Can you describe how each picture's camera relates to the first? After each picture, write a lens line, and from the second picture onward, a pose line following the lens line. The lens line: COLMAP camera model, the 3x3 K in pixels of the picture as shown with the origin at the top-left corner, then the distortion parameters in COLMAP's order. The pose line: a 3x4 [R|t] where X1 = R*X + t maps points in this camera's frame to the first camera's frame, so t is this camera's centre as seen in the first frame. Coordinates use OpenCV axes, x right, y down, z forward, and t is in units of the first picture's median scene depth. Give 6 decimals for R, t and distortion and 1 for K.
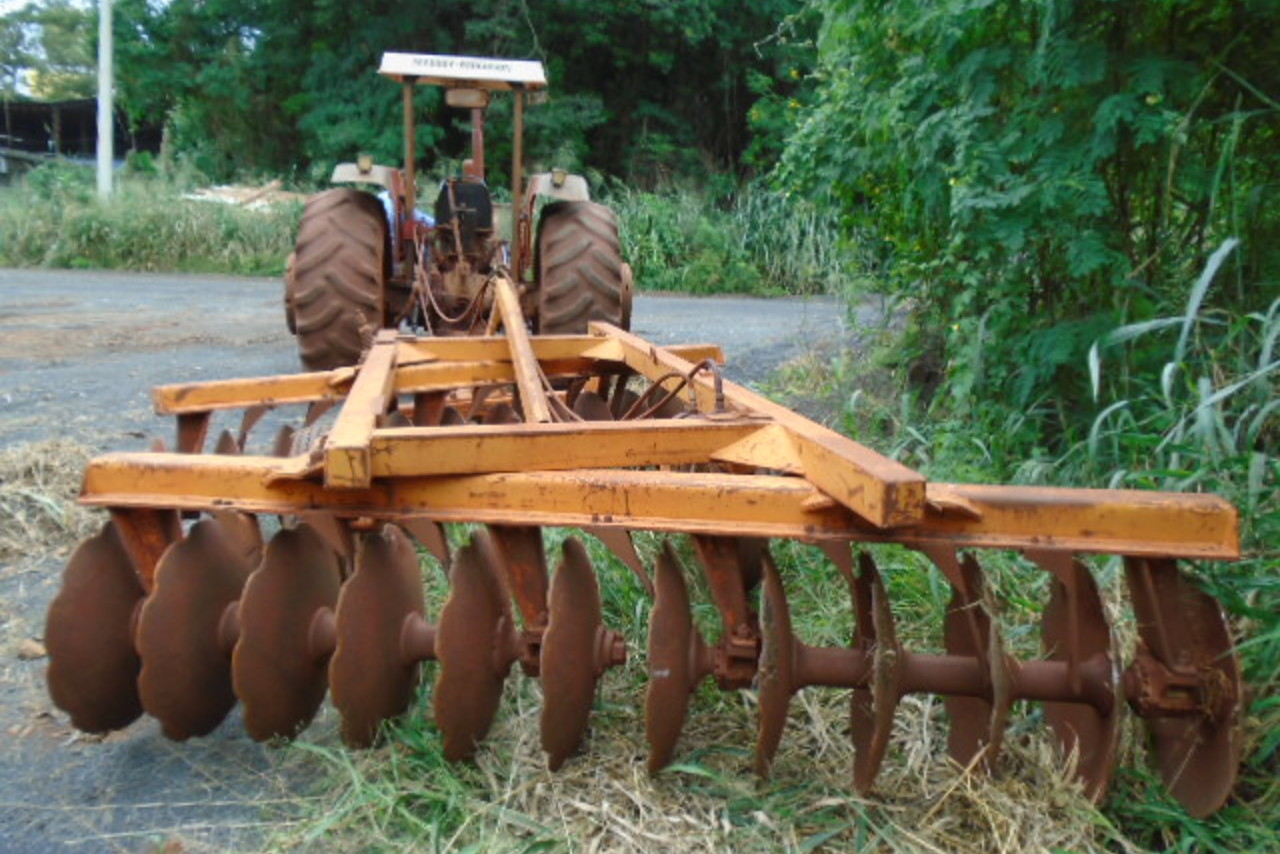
lens RADIAL K [[982.1, 0, 643.0], [0, 982.1, 430.4], [0, 0, 1]] dist [-0.023518, 0.012795]
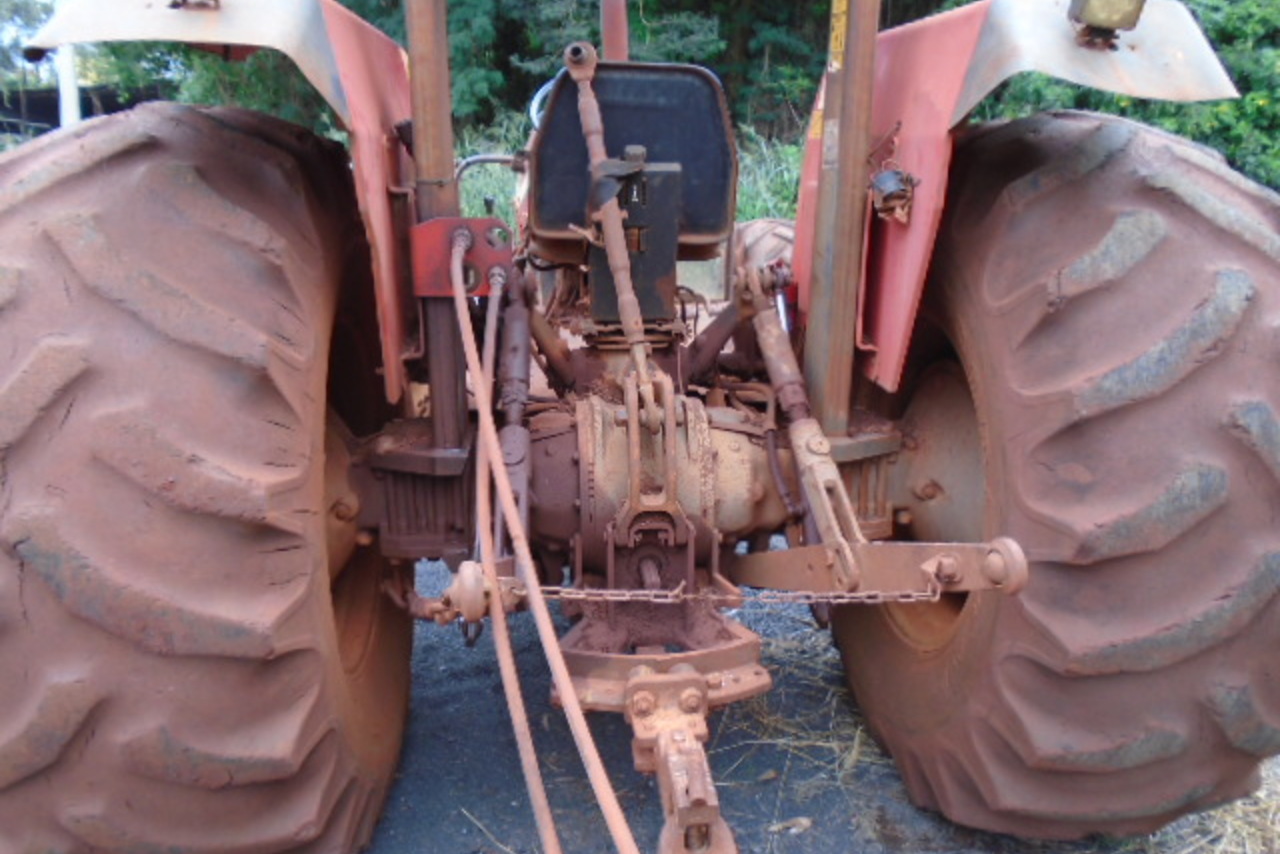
lens RADIAL K [[982.1, 0, 637.7], [0, 982.1, 432.5], [0, 0, 1]] dist [-0.023518, 0.012795]
pose [[0.997536, -0.024227, -0.065843, -0.064297], [0.026542, 0.999052, 0.034514, -0.062214], [0.064944, -0.036177, 0.997233, 0.279816]]
